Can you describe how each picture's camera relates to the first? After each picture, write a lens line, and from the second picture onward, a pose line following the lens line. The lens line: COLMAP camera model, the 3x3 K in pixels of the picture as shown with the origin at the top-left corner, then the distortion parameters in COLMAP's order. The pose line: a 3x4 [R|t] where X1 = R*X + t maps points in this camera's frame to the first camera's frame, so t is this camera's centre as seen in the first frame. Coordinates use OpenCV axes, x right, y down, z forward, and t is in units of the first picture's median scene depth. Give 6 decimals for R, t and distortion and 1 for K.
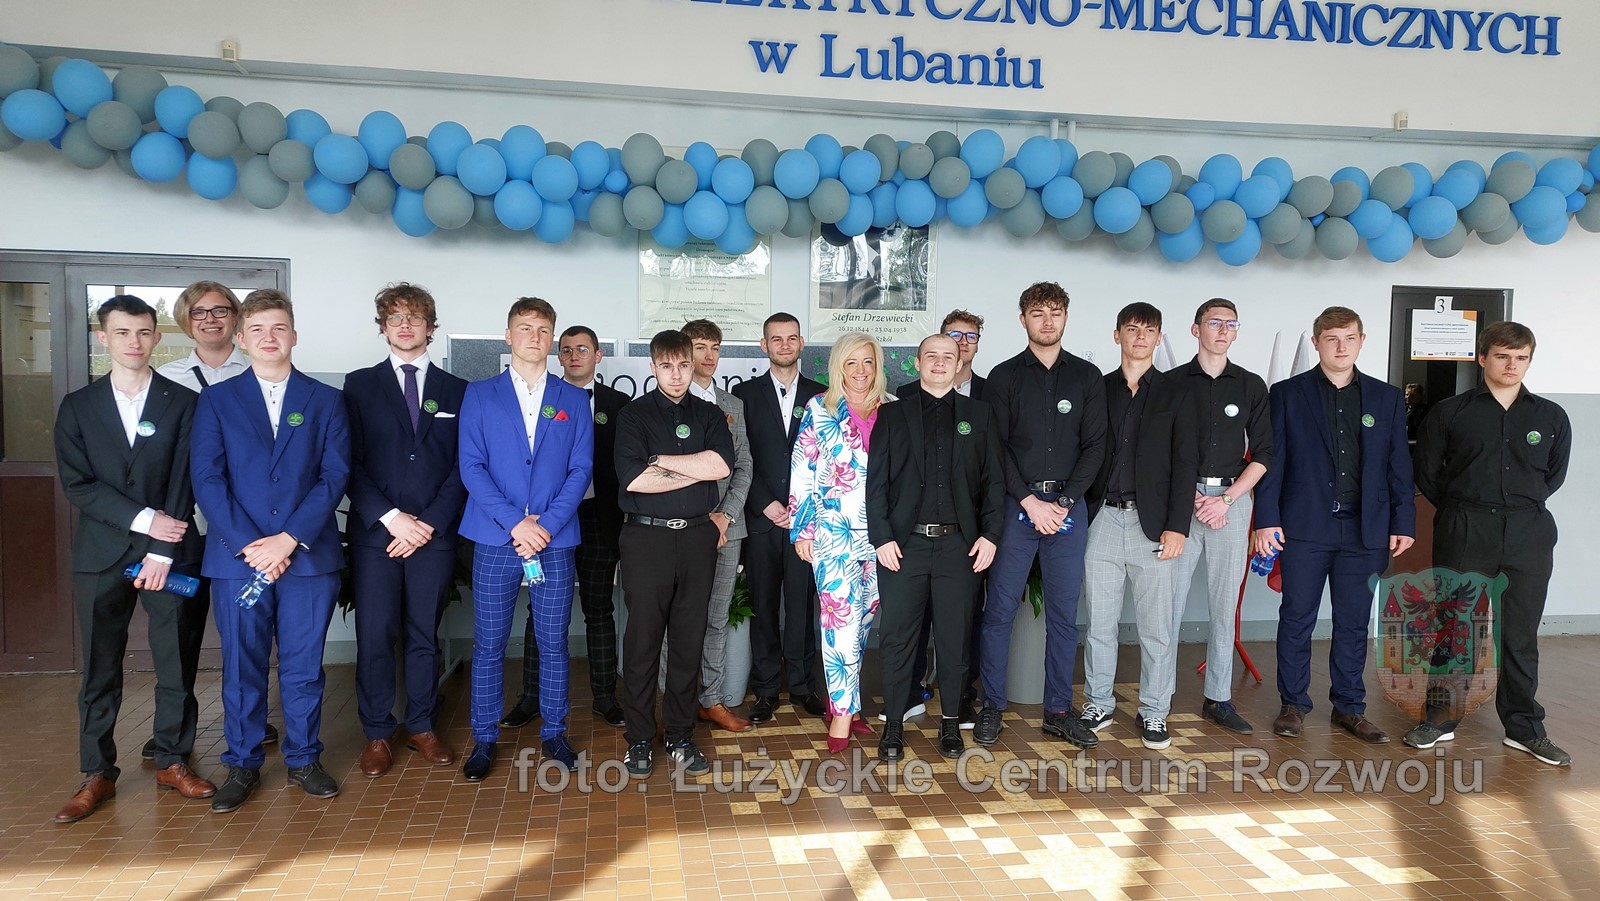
lens RADIAL K [[1149.3, 0, 799.5], [0, 1149.3, 450.4], [0, 0, 1]] dist [0.004241, 0.001297]
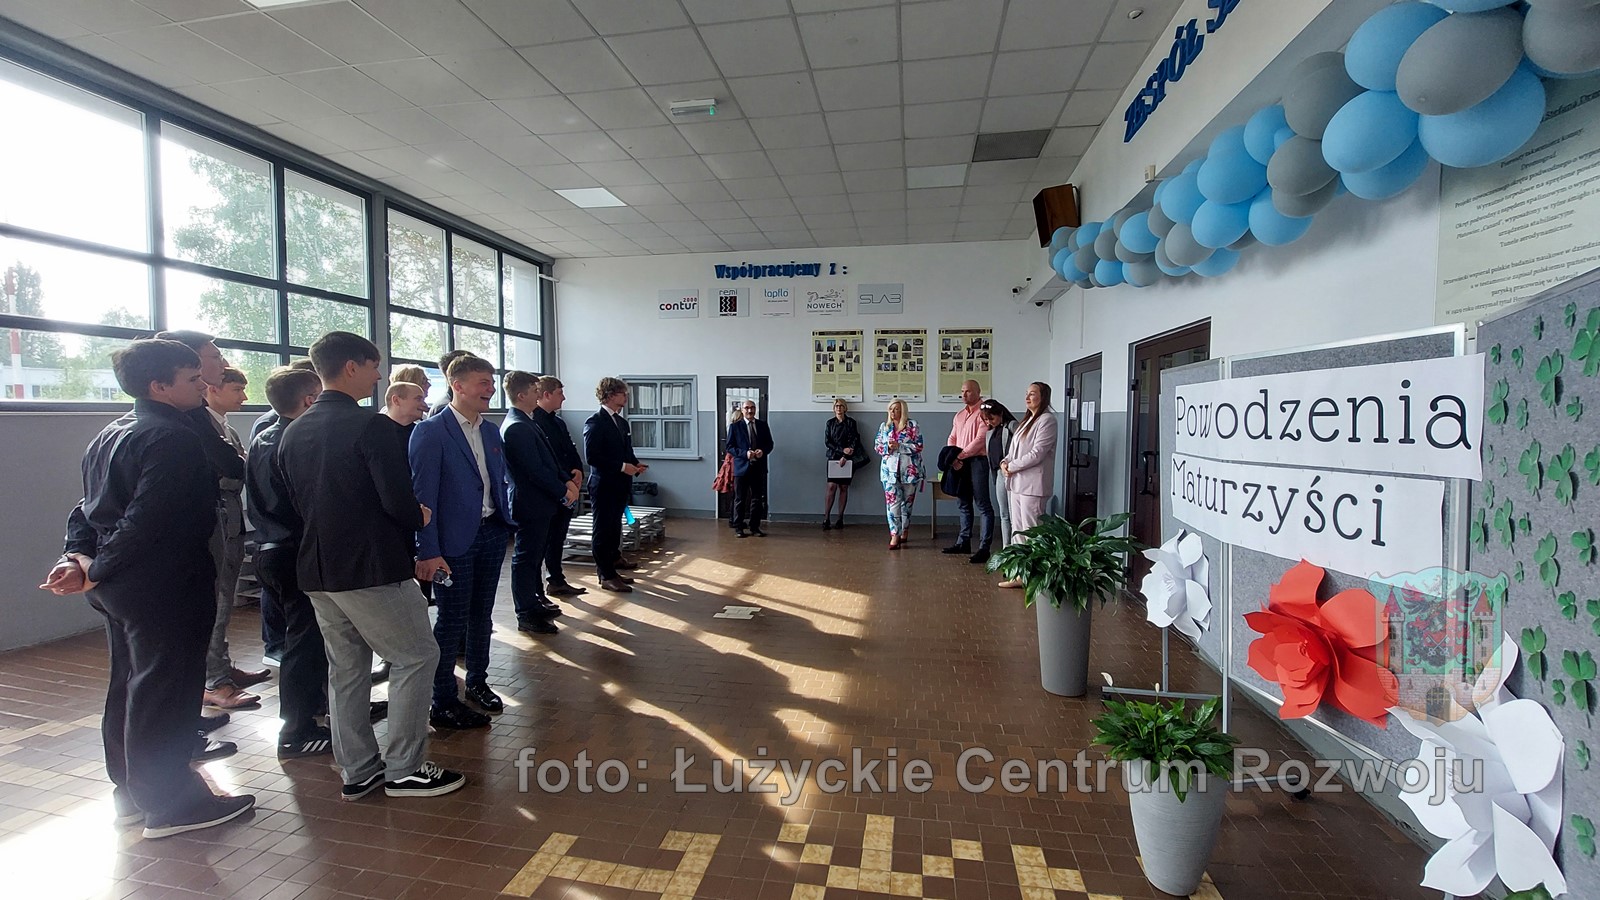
lens RADIAL K [[627.1, 0, 796.3], [0, 627.1, 442.2], [0, 0, 1]] dist [0.000196, -0.001412]
pose [[-0.356168, 0.024270, -0.934107, 0.406050], [-0.044765, 0.998072, 0.043000, -0.052660], [0.933349, 0.057131, -0.354395, 1.031400]]
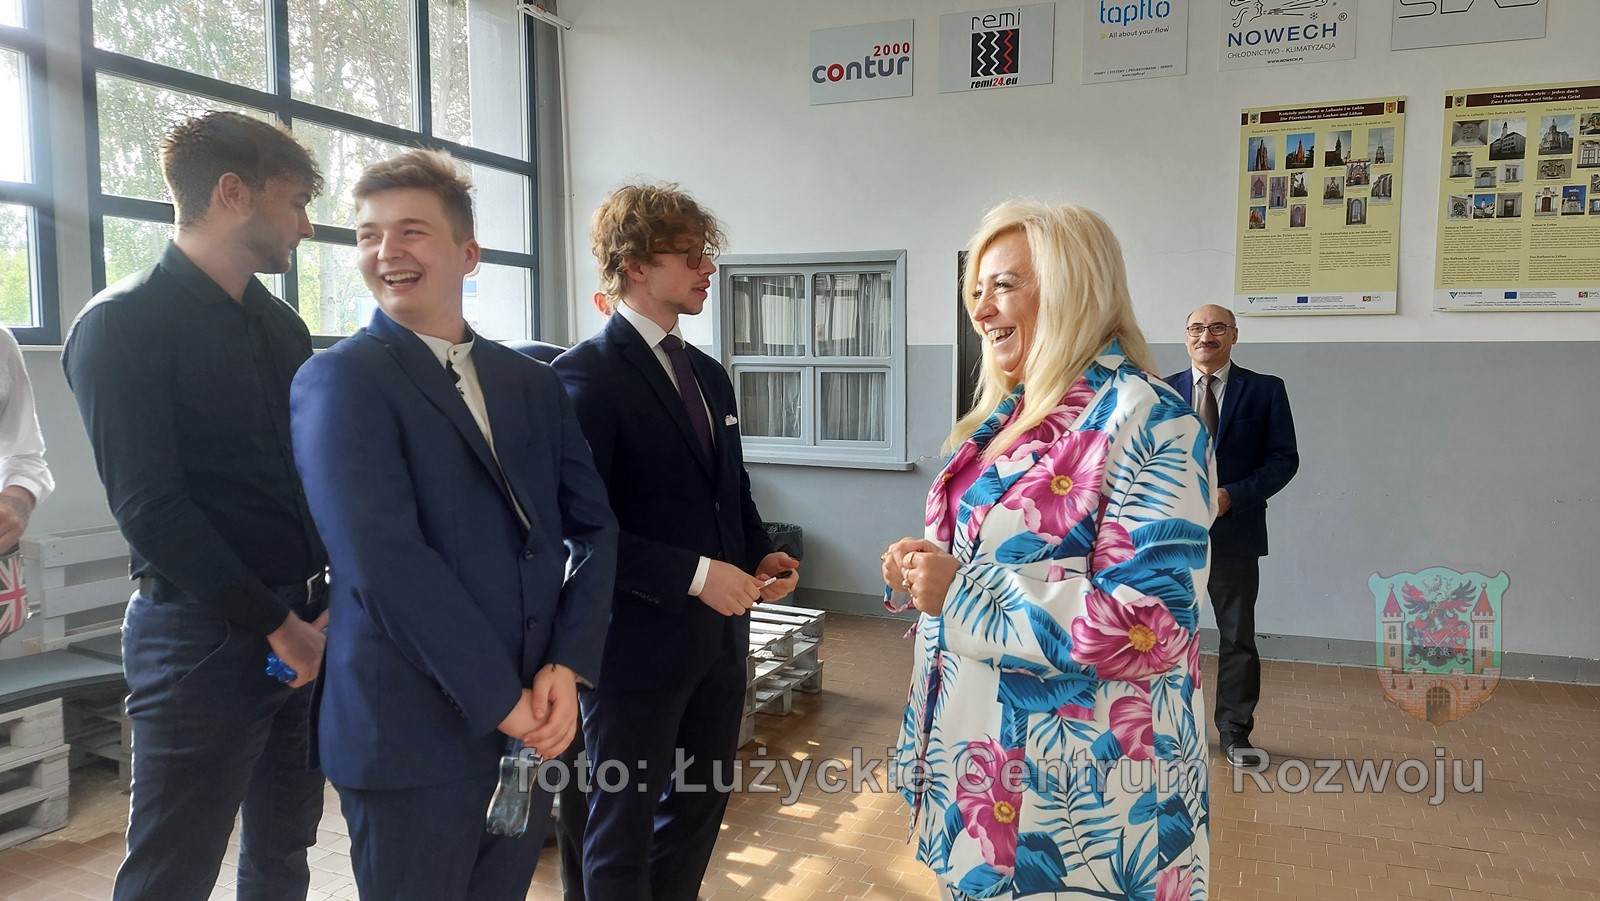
lens RADIAL K [[1149.3, 0, 799.8], [0, 1149.3, 454.2], [0, 0, 1]] dist [0.004241, 0.001297]
pose [[-0.550038, 0.046327, -0.833853, 0.258528], [-0.044097, 0.995456, 0.084393, -0.046475], [0.833974, 0.083190, -0.545496, 0.932749]]
